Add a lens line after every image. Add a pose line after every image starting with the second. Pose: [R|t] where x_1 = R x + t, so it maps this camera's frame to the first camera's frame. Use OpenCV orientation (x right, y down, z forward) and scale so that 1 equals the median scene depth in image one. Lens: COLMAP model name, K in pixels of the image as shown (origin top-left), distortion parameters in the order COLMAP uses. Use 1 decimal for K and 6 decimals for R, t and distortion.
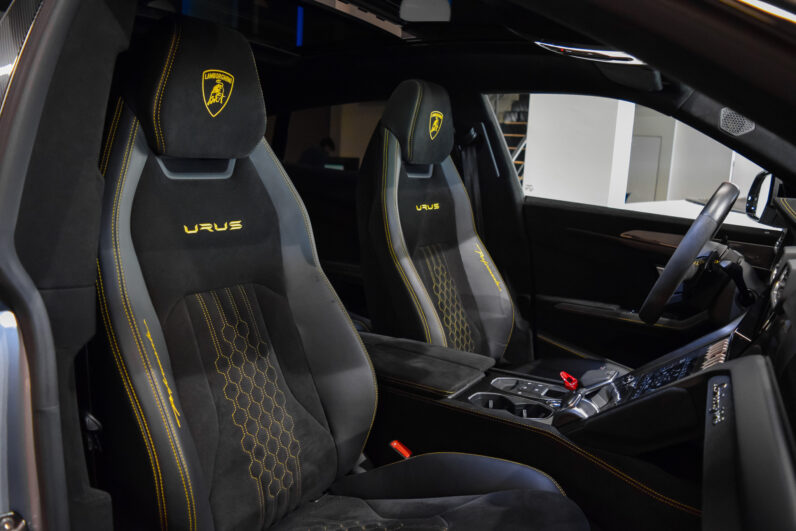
lens RADIAL K [[623.2, 0, 381.4], [0, 623.2, 264.8], [0, 0, 1]] dist [-0.086238, 0.015773]
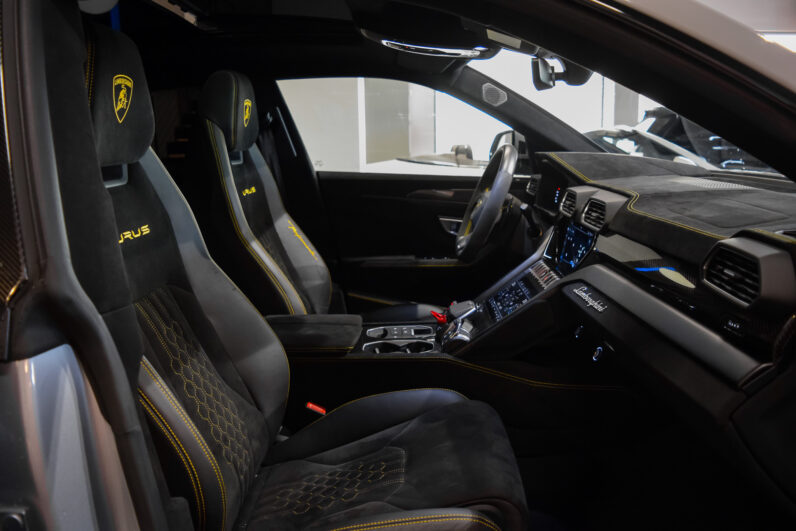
lens RADIAL K [[620.5, 0, 398.0], [0, 620.5, 265.5], [0, 0, 1]] dist [-0.088641, 0.010226]
pose [[0.866345, -0.168247, 0.470255, -0.294774], [0.147569, 0.985745, 0.080814, -0.022435], [-0.477148, -0.000618, 0.878823, -0.045118]]
